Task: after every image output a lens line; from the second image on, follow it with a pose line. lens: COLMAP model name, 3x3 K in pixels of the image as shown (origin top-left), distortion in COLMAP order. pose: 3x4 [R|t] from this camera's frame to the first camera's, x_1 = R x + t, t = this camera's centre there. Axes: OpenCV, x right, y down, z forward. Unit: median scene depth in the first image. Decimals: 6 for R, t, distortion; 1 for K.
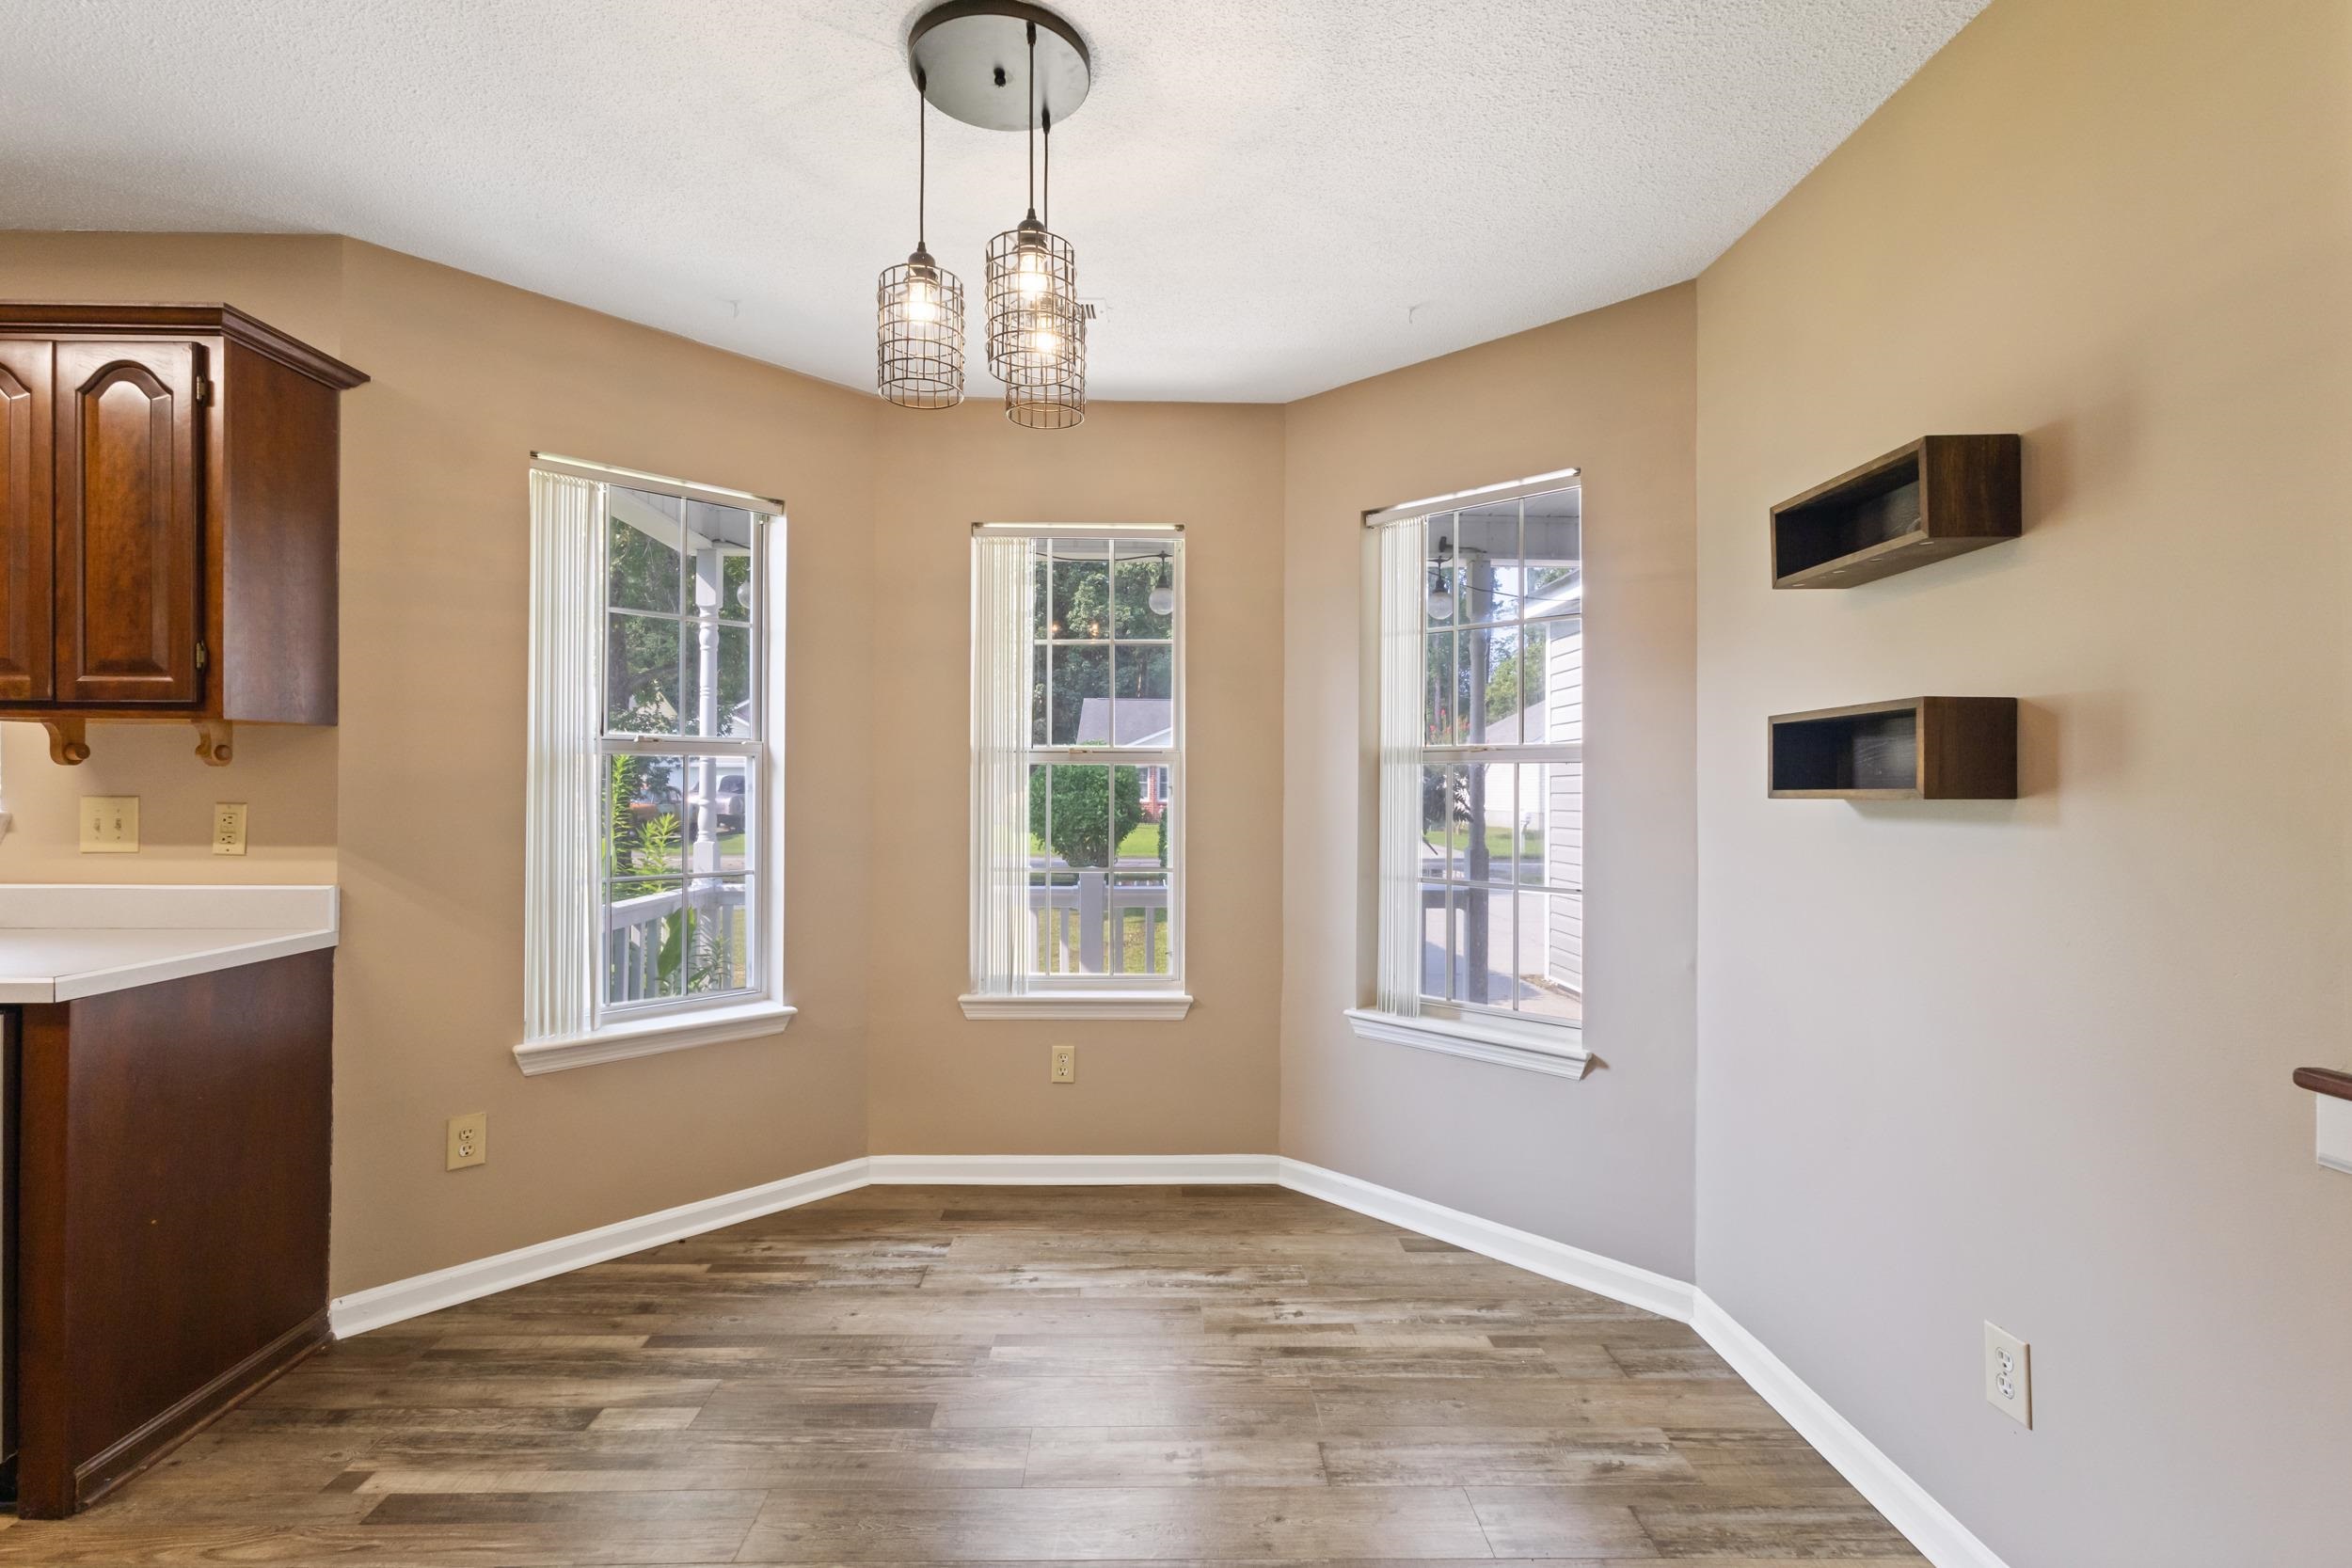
lens RADIAL K [[1087.2, 0, 1166.7], [0, 1087.2, 776.7], [0, 0, 1]] dist [0.005165, 0.000892]
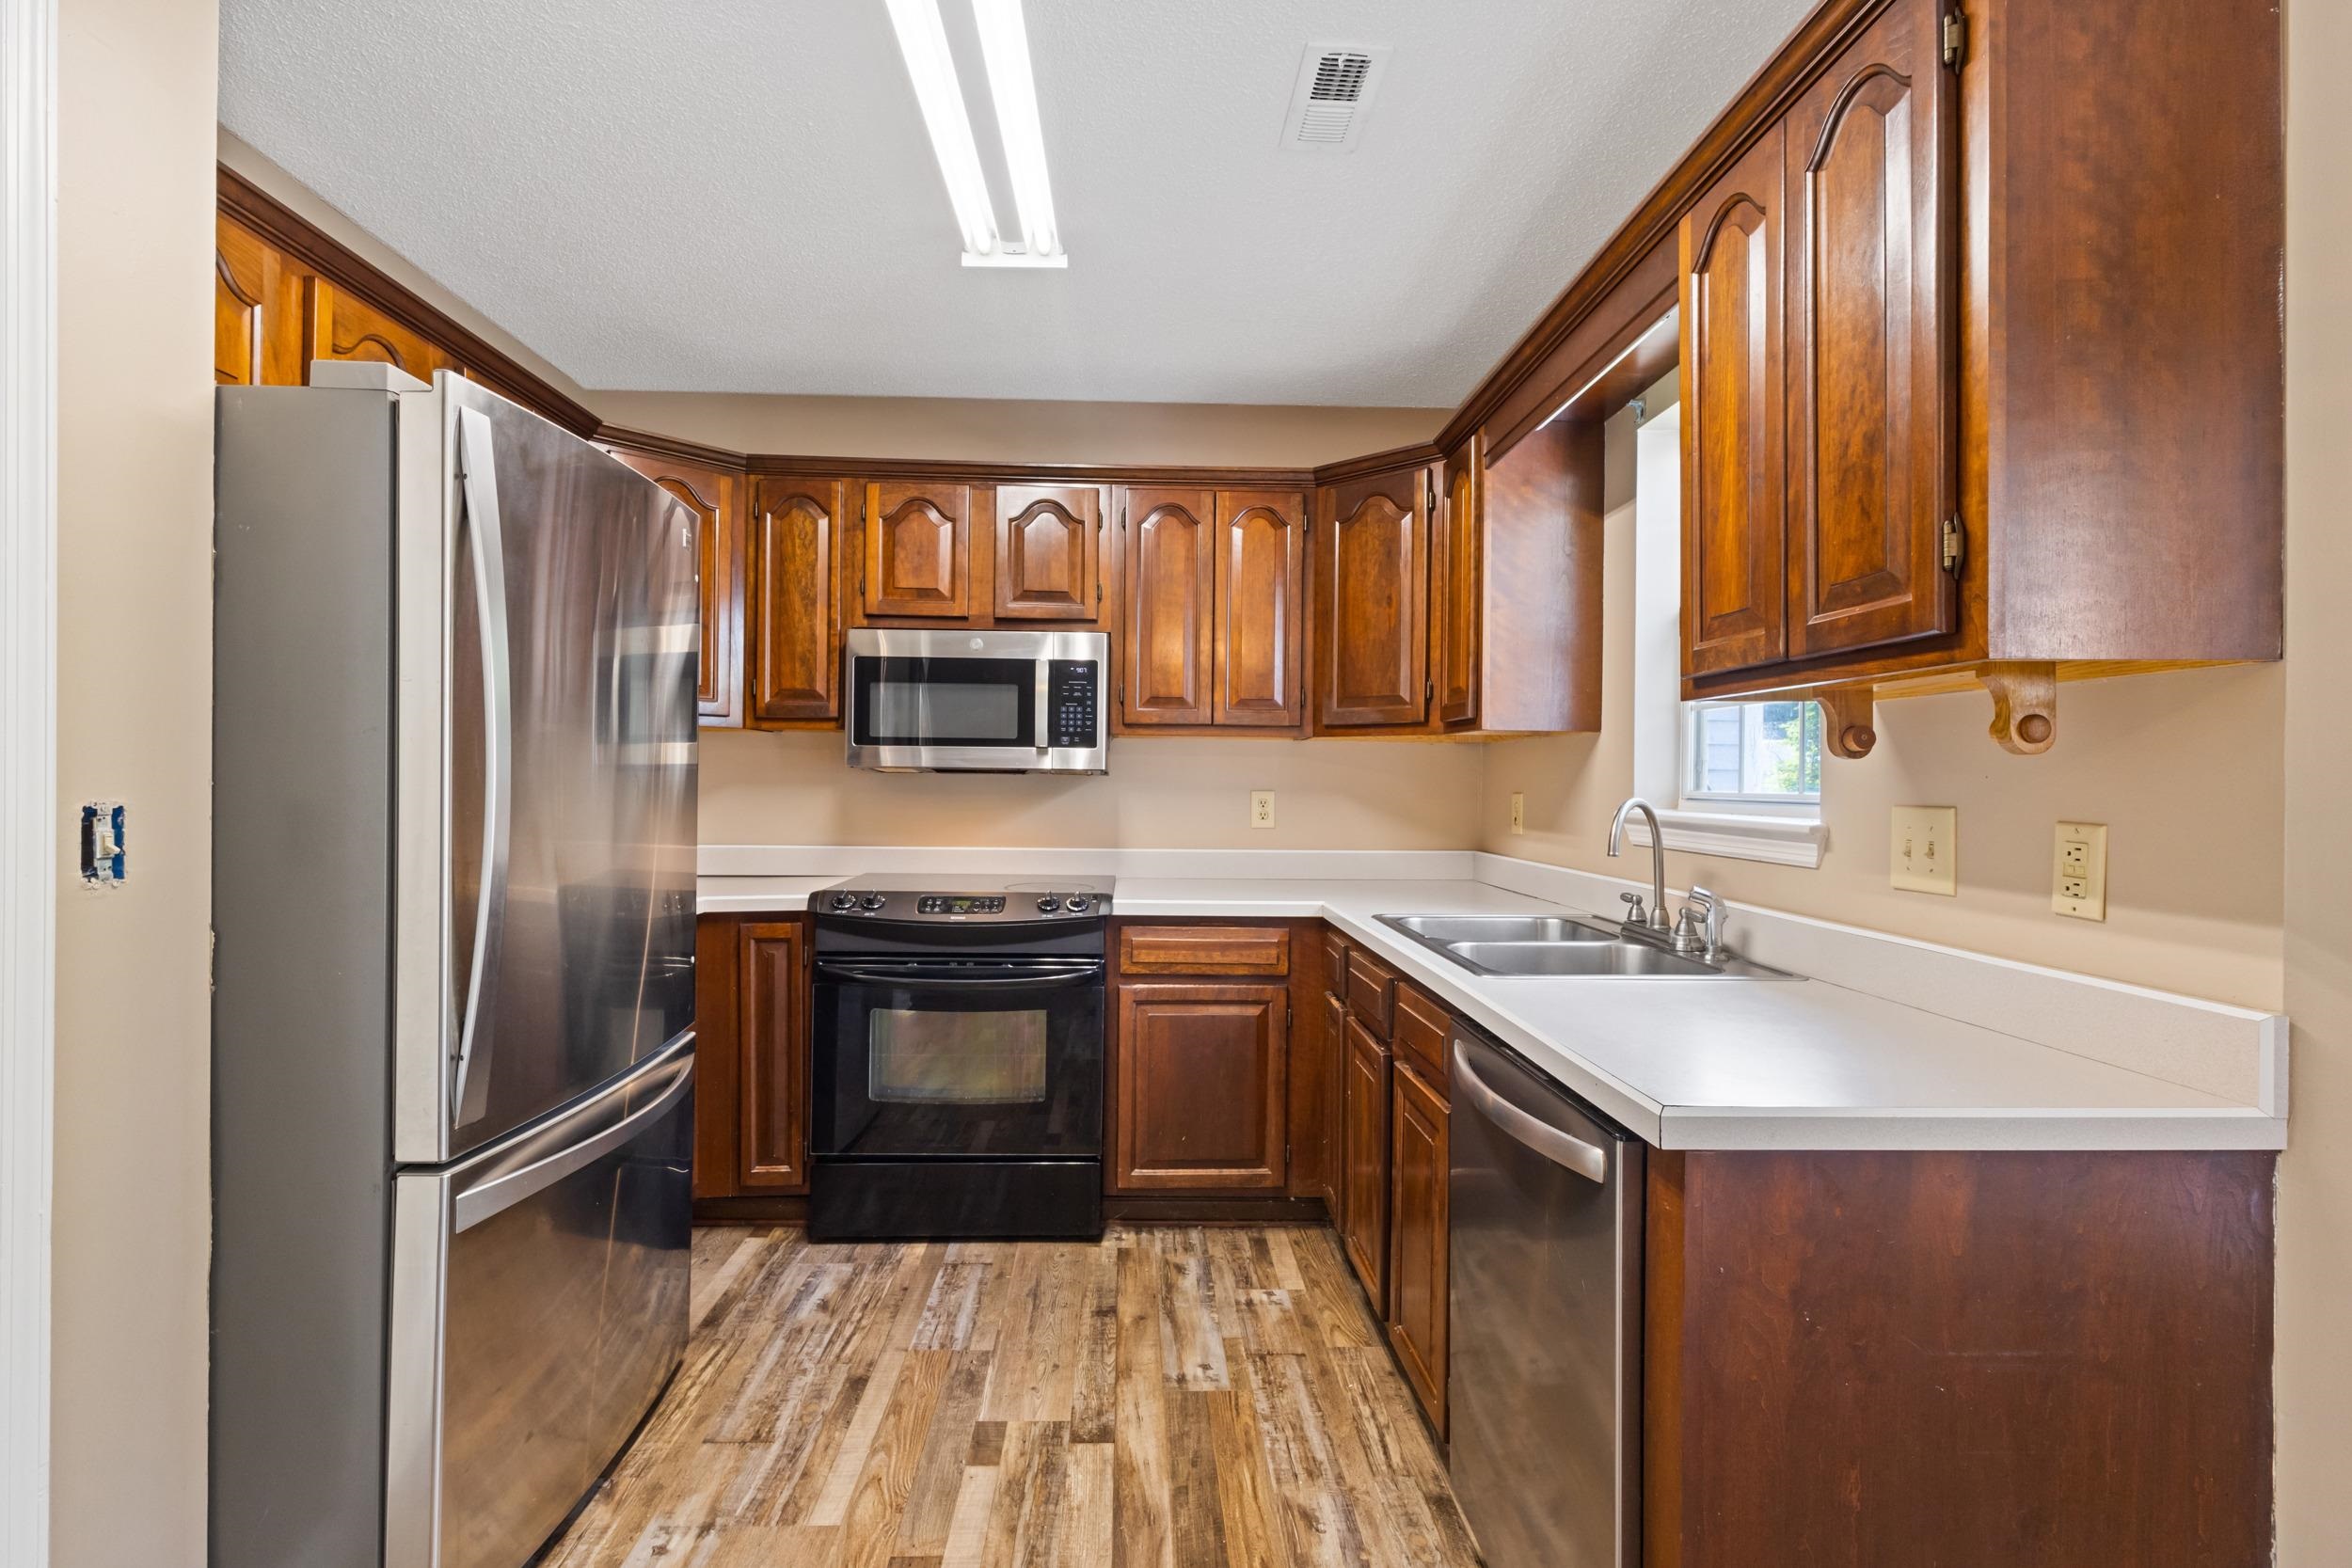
lens RADIAL K [[1087.2, 0, 1167.7], [0, 1087.2, 776.5], [0, 0, 1]] dist [0.005165, 0.000892]
pose [[0.015704, -0.006289, -0.999857, -0.350389], [-0.005448, 0.999965, -0.006376, 0.007085], [0.999862, 0.005547, 0.015669, 0.591619]]
